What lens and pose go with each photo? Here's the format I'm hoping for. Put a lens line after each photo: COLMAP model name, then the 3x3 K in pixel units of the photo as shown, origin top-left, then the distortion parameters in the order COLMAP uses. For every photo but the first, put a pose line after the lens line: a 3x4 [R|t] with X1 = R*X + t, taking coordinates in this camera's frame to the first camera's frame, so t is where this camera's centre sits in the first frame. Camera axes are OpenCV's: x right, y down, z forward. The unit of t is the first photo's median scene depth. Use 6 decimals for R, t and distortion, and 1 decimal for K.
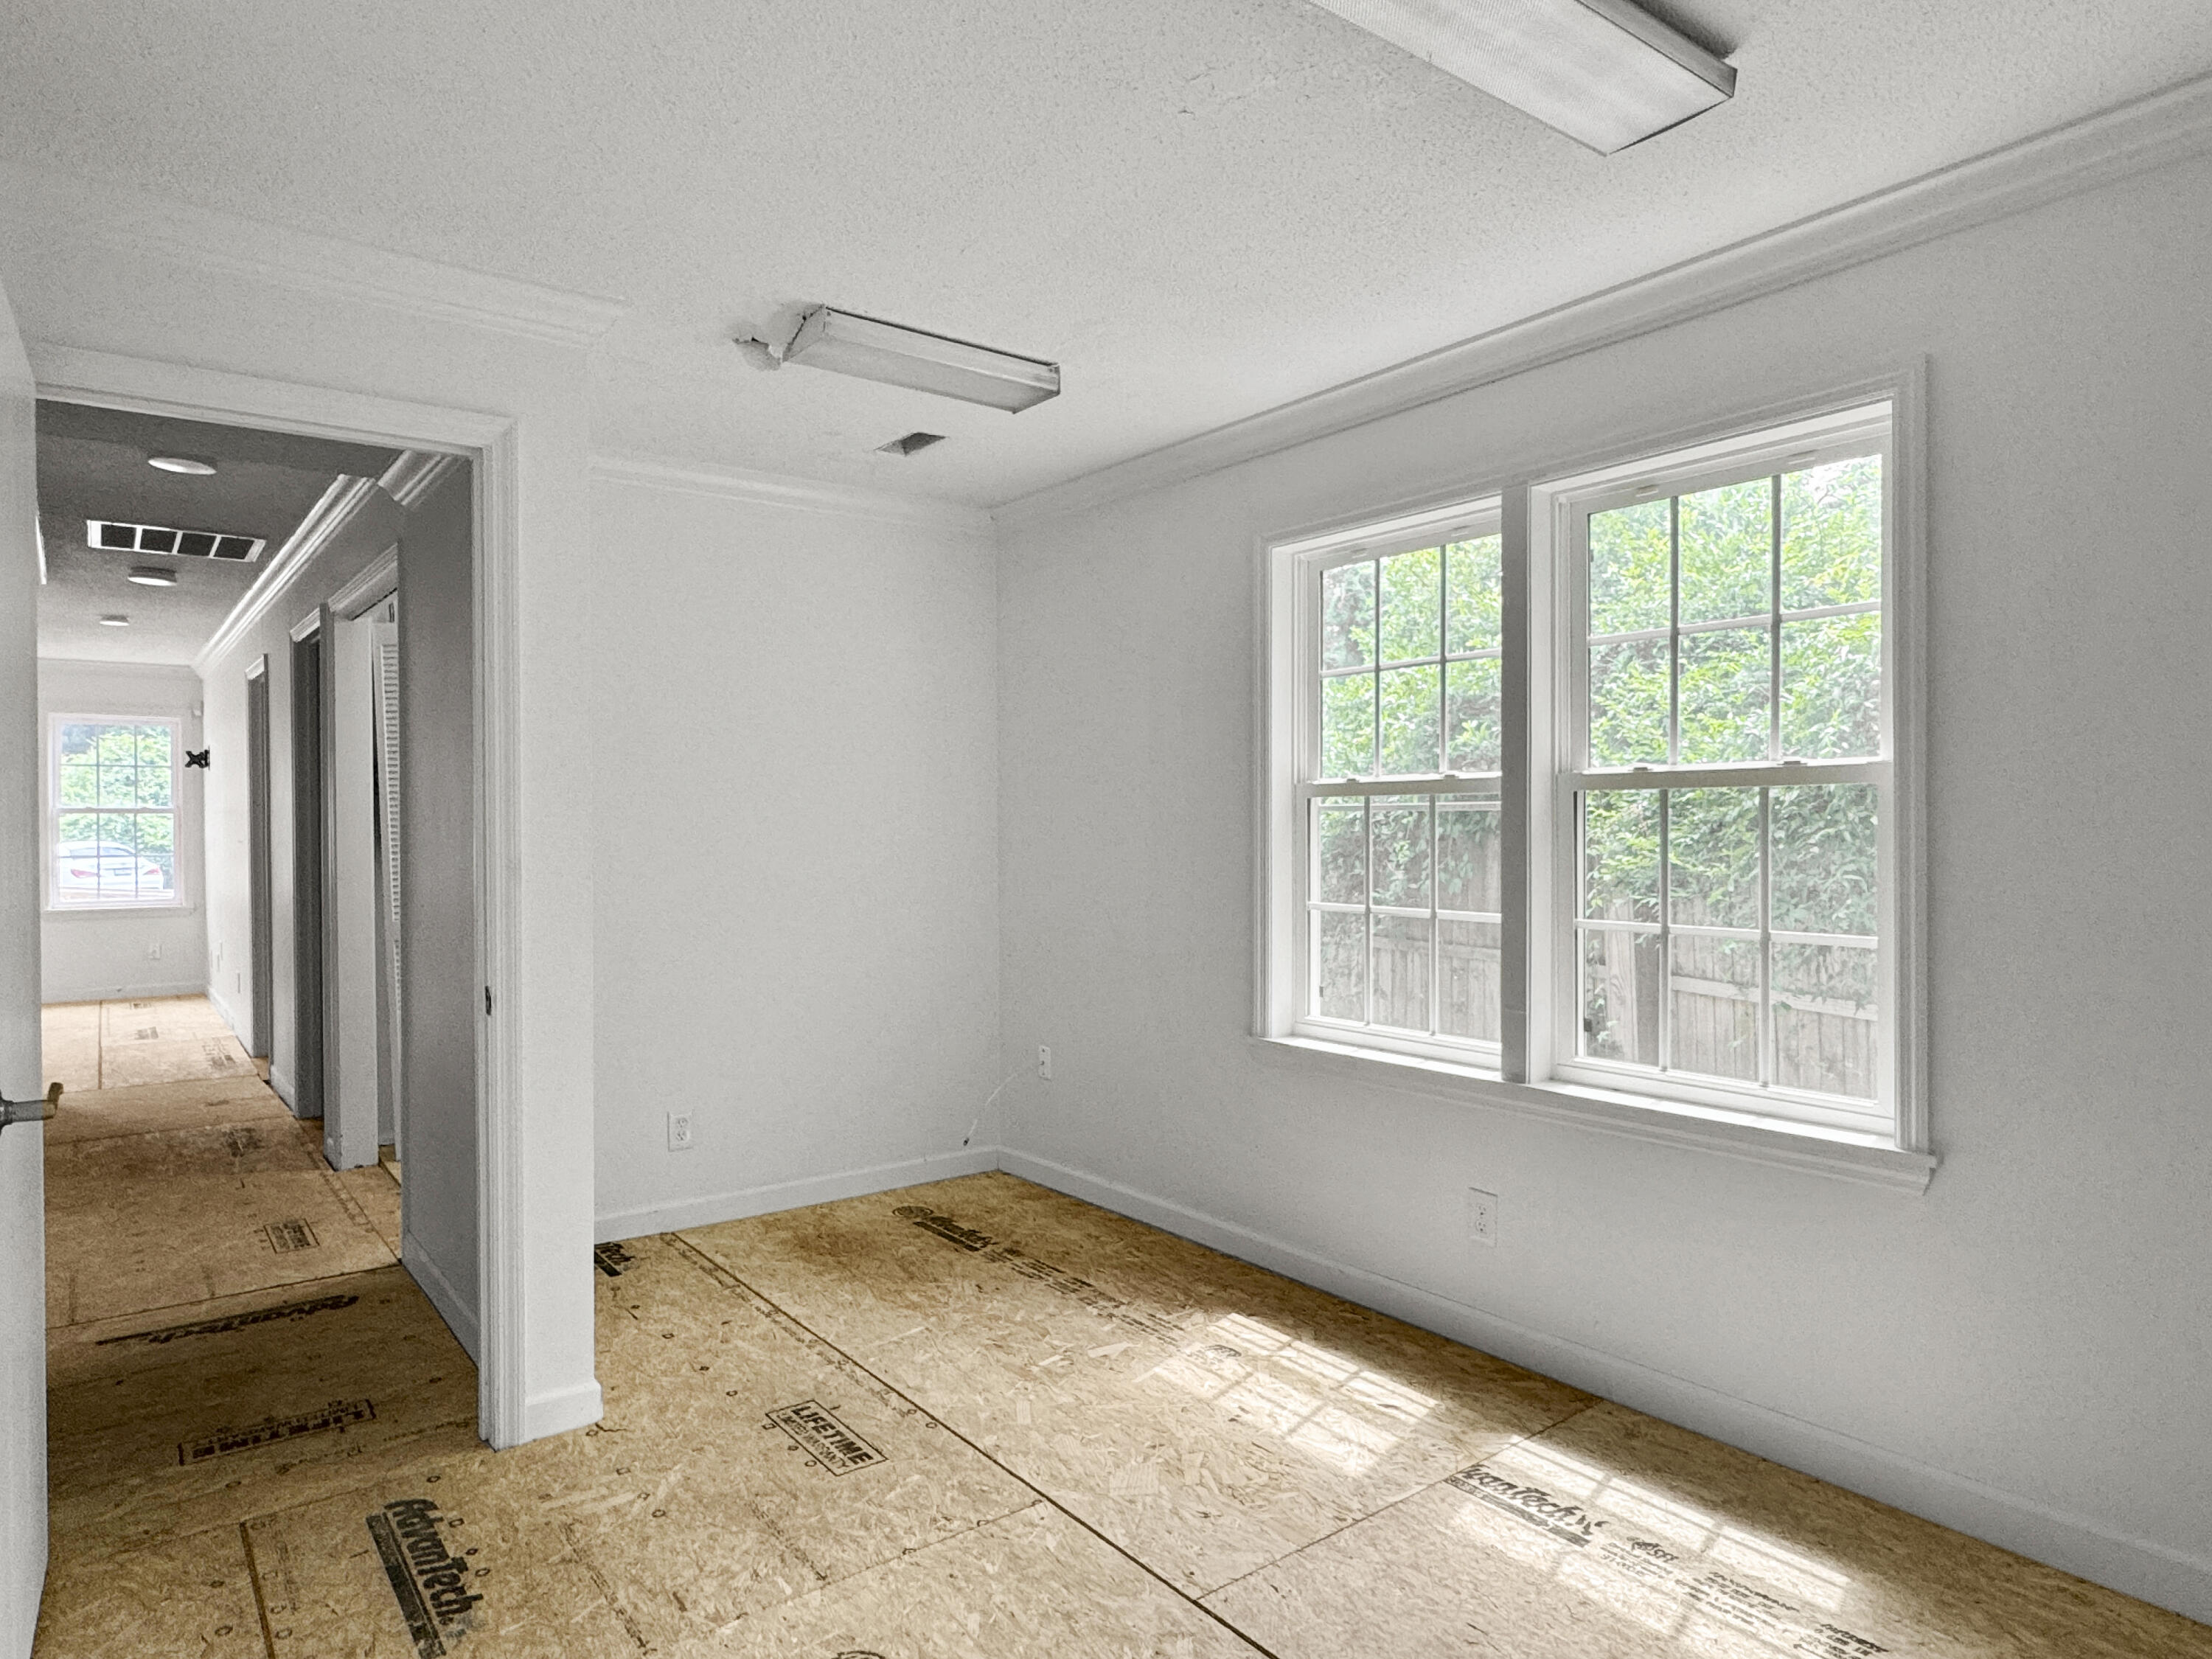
lens RADIAL K [[1320.5, 0, 1082.7], [0, 1320.5, 812.9], [0, 0, 1]] dist [0.003979, 0.004629]
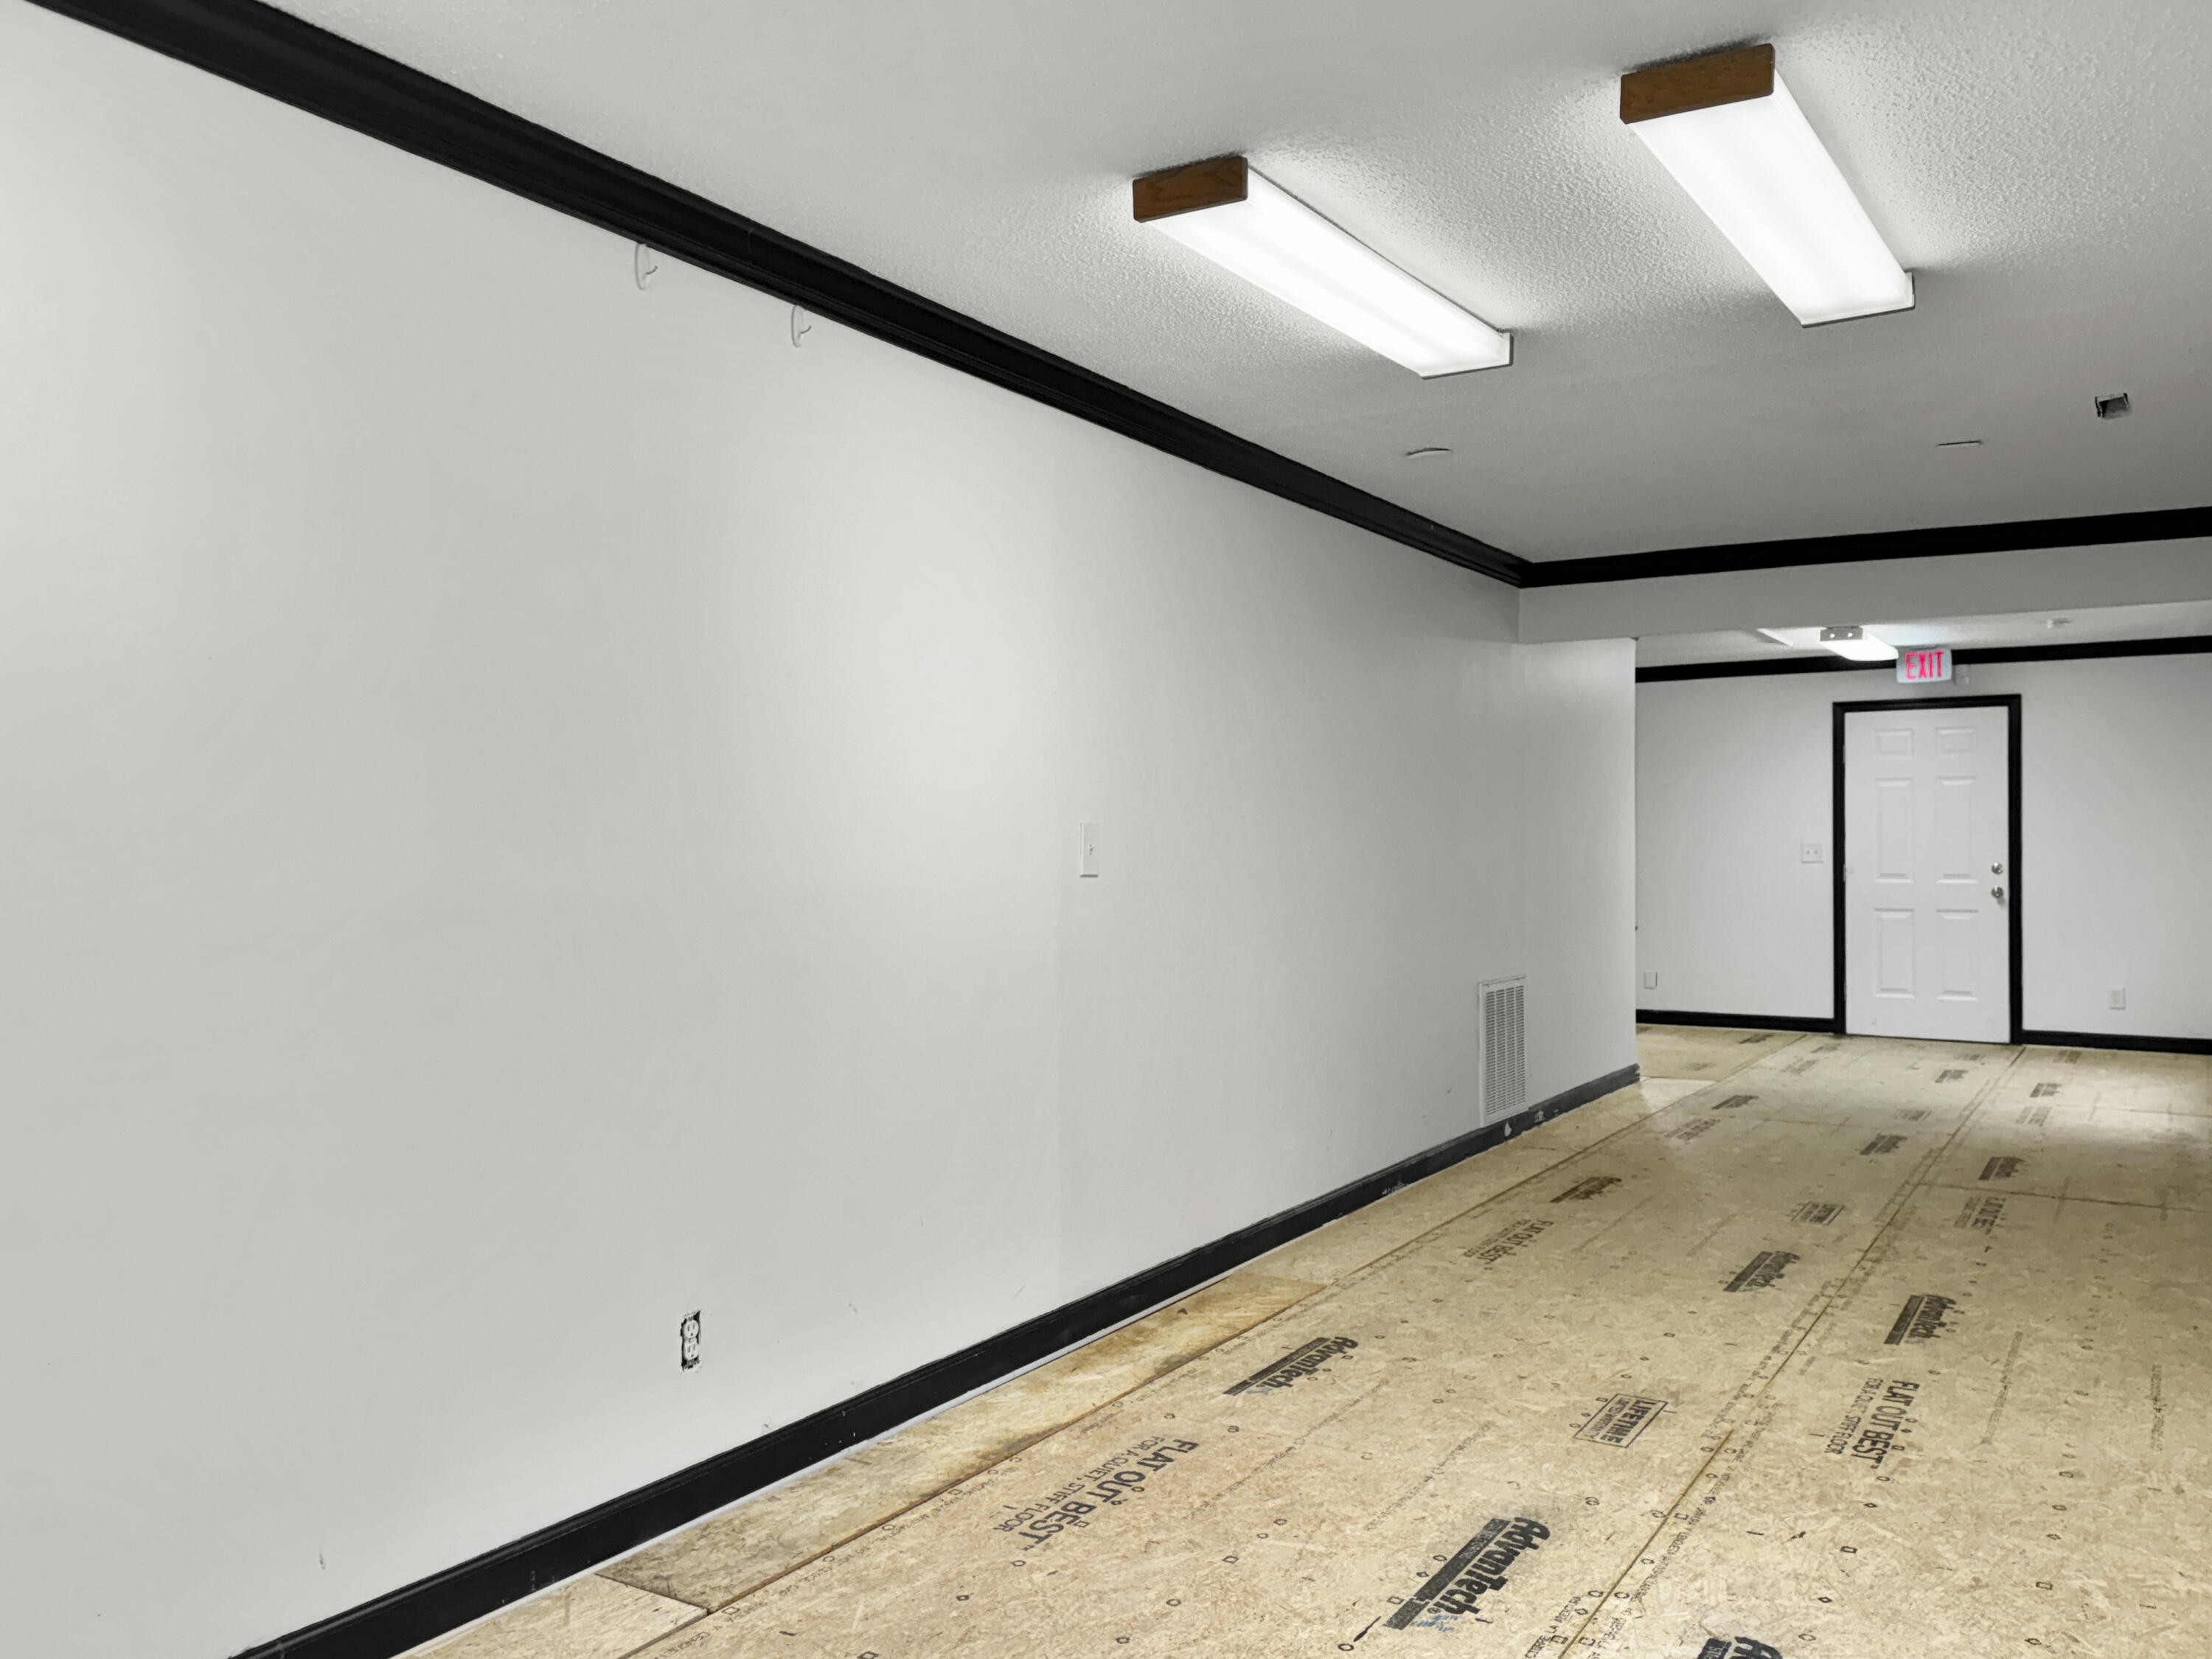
lens RADIAL K [[1748.7, 0, 1101.9], [0, 1748.7, 840.0], [0, 0, 1]] dist [0.052781, -0.069943]
pose [[0.372769, 0.005796, -0.927906, 0.705061], [0.000868, 0.999978, 0.006595, 0.004591], [0.927924, -0.003263, 0.372756, 0.078806]]
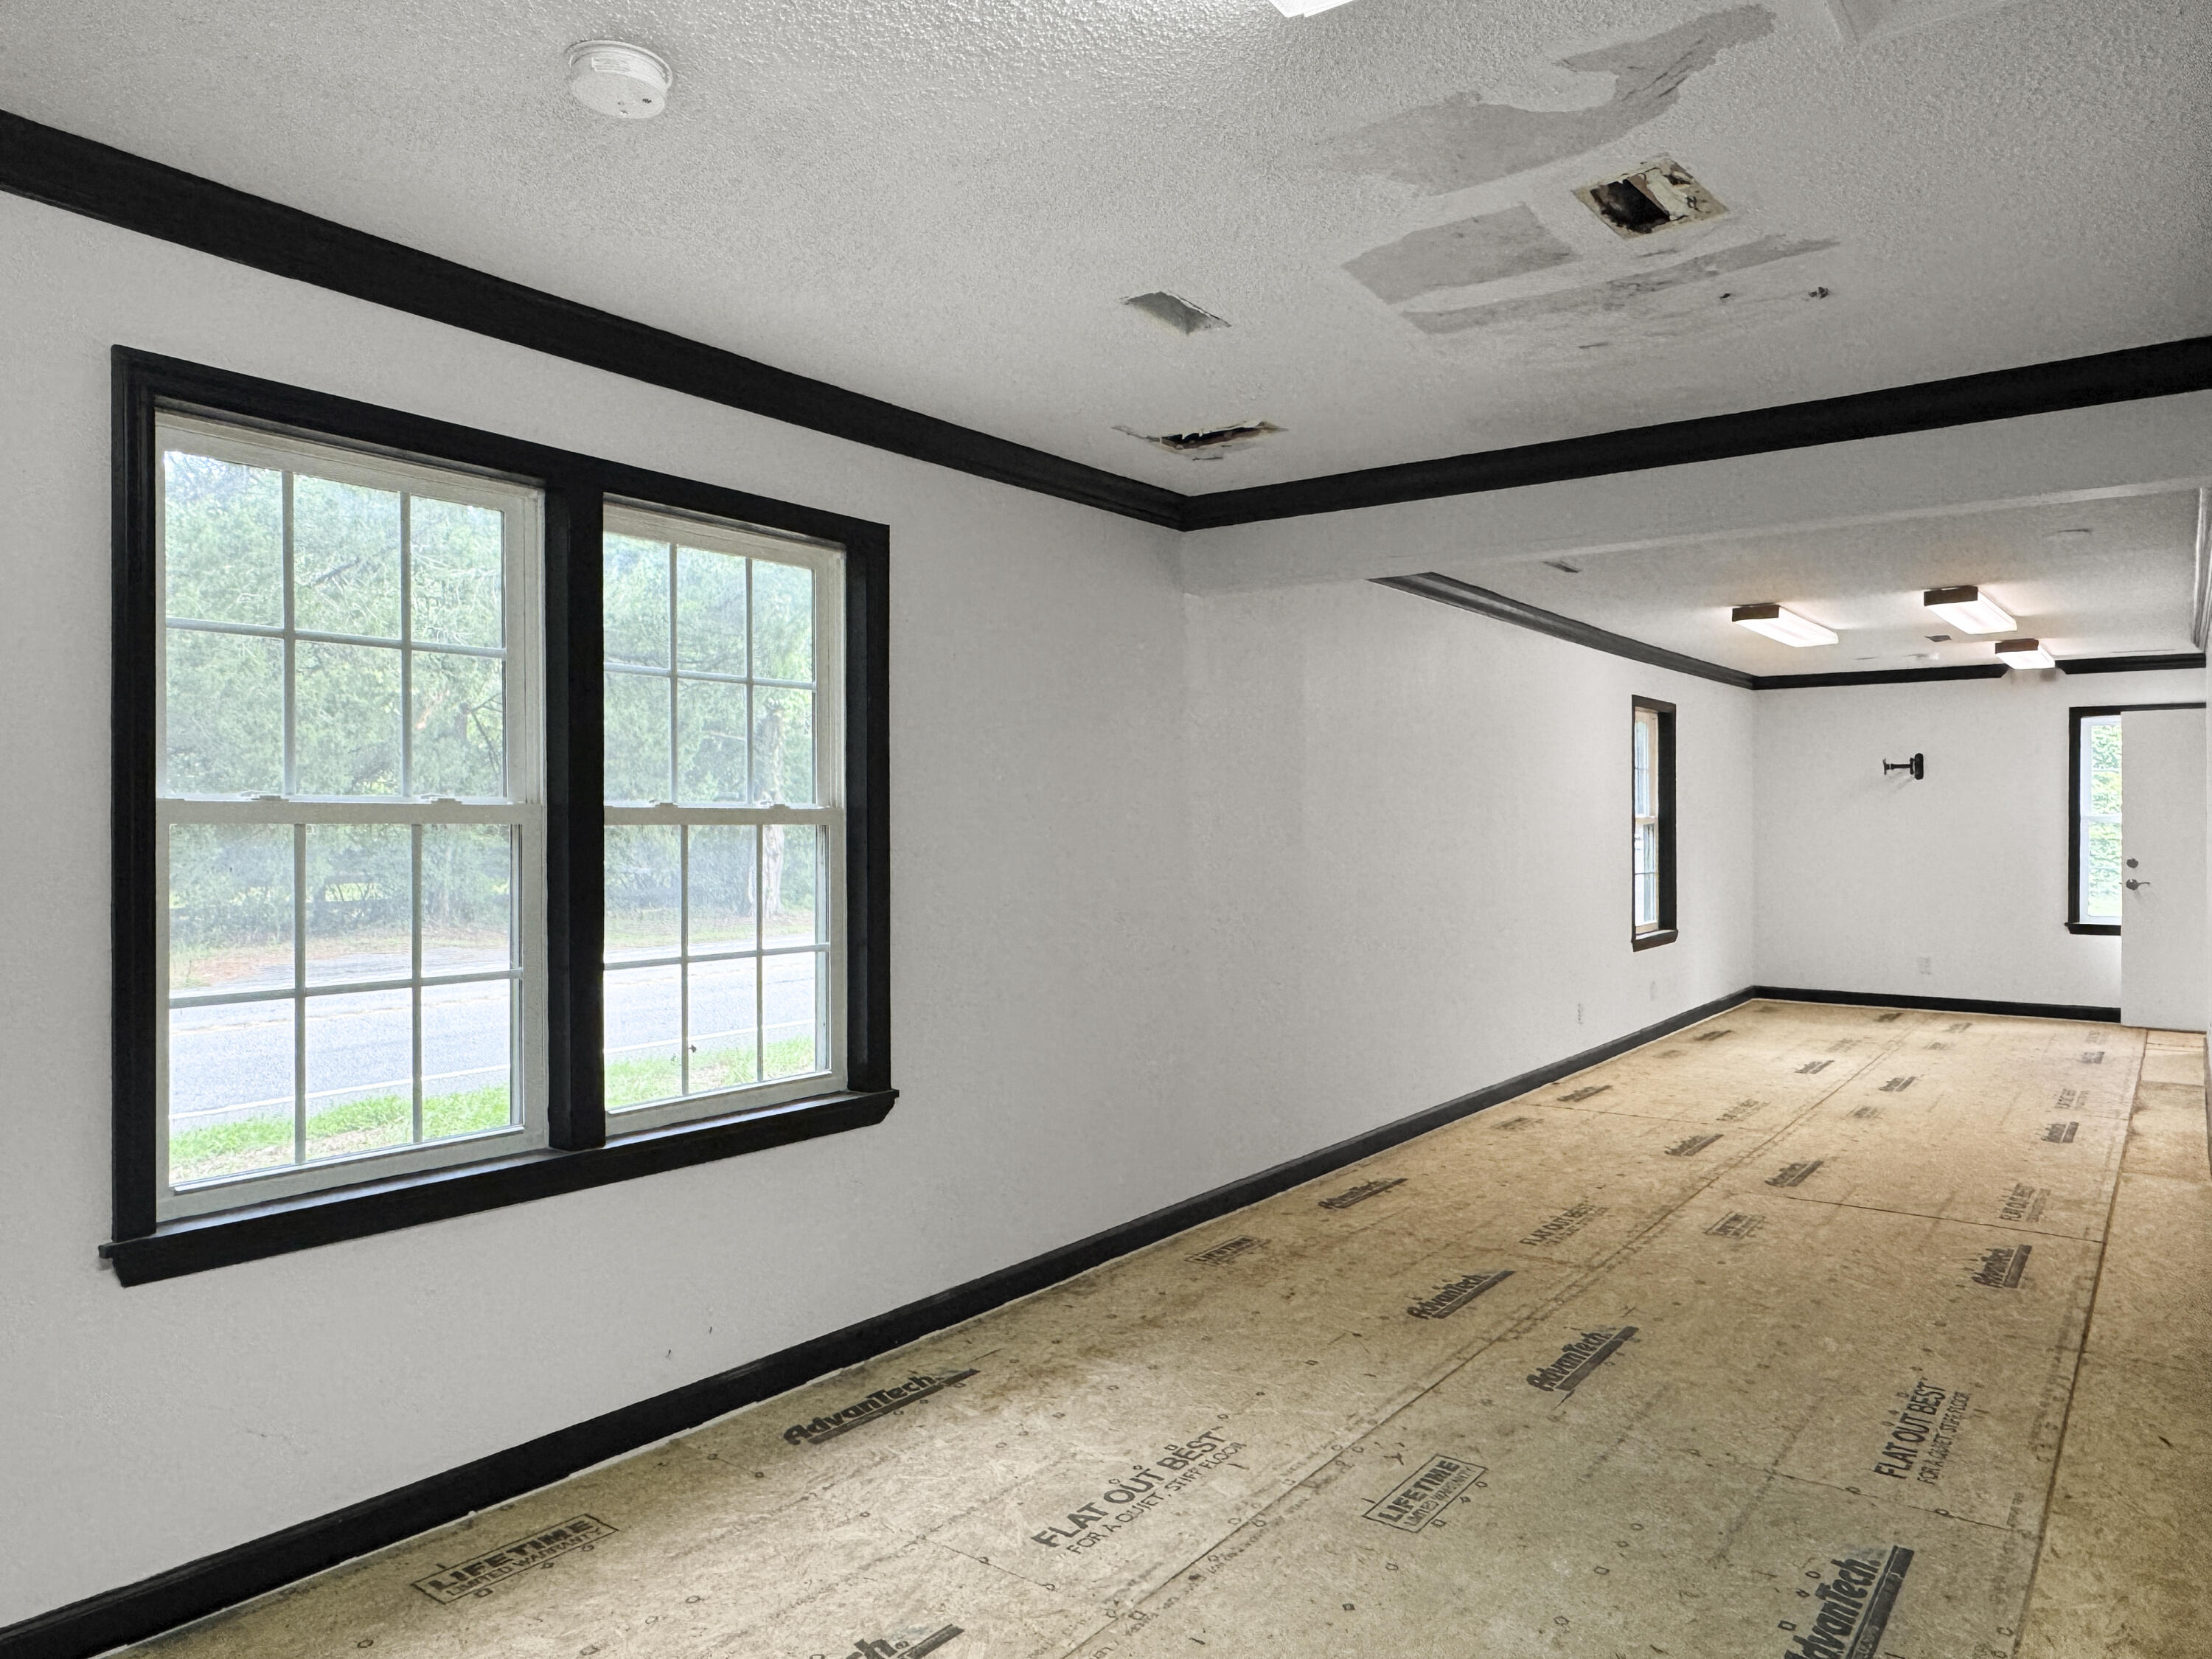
lens RADIAL K [[1463.1, 0, 1104.8], [0, 1463.1, 821.5], [0, 0, 1]] dist [0.005315, -0.006352]
pose [[-0.286083, 0.019310, 0.958010, -0.864361], [0.003100, 0.999810, -0.019227, 0.004380], [-0.958200, -0.002531, -0.286089, 1.147387]]
